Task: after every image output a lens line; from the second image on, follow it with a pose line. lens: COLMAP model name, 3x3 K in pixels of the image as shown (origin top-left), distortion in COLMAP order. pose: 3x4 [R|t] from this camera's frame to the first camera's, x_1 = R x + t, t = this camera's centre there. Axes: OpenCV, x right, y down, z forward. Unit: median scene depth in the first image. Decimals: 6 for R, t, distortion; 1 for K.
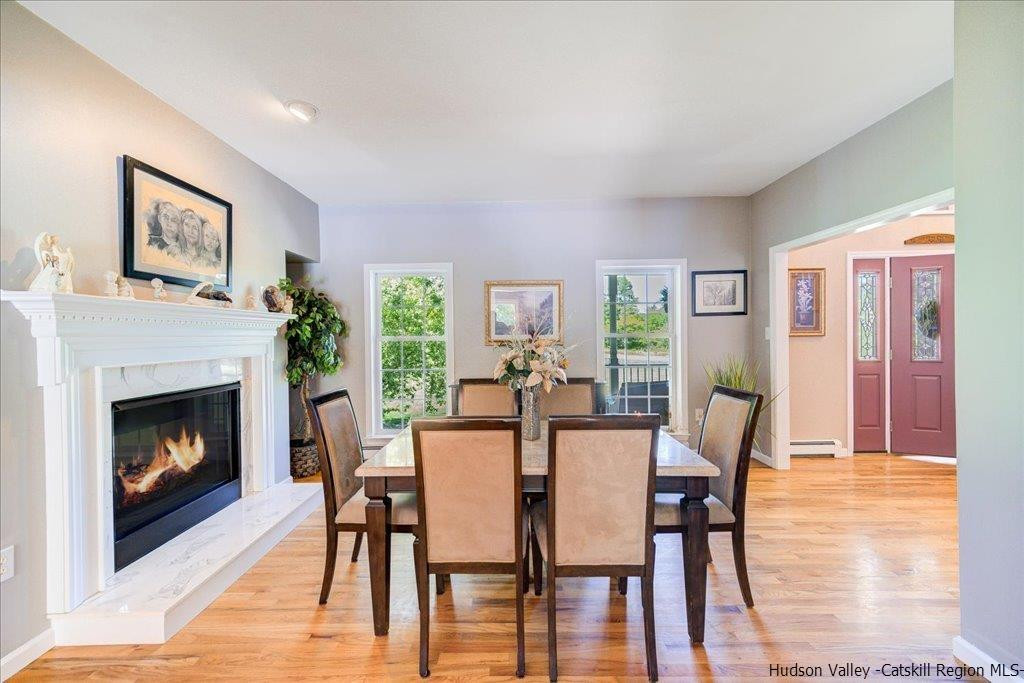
lens RADIAL K [[407.9, 0, 505.3], [0, 407.9, 338.4], [0, 0, 1]] dist [0.003276, 0.000876]
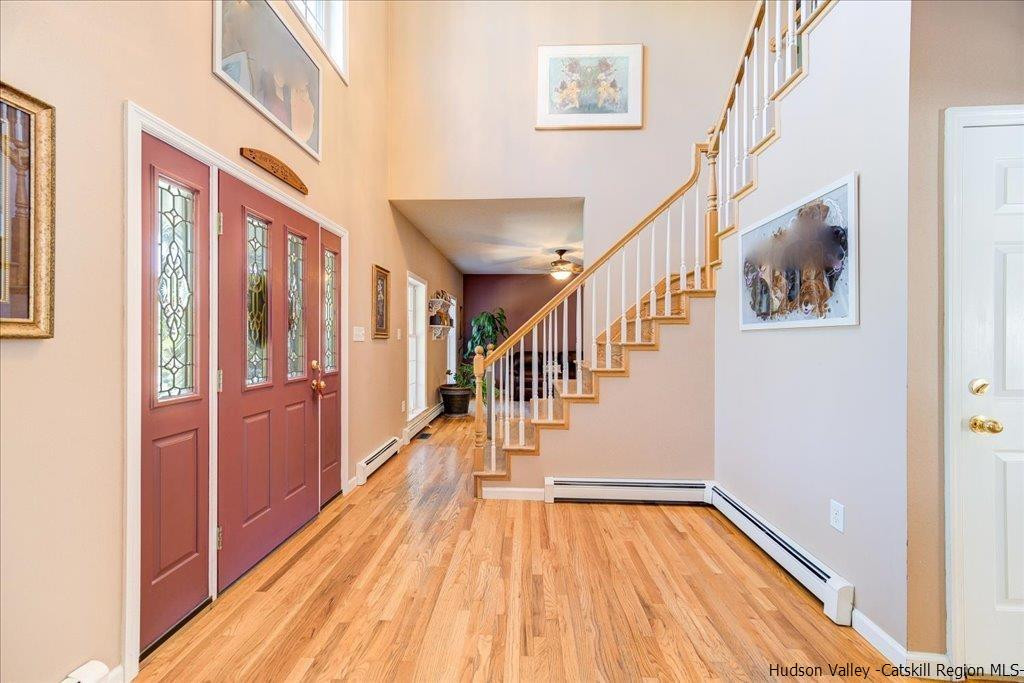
lens RADIAL K [[407.9, 0, 507.9], [0, 407.9, 344.1], [0, 0, 1]] dist [0.003276, 0.000876]
pose [[0.052609, 0.014557, 0.998509, 0.500153], [0.008748, 0.999849, -0.015037, 0.007947], [-0.998577, 0.009526, 0.052474, 0.651962]]
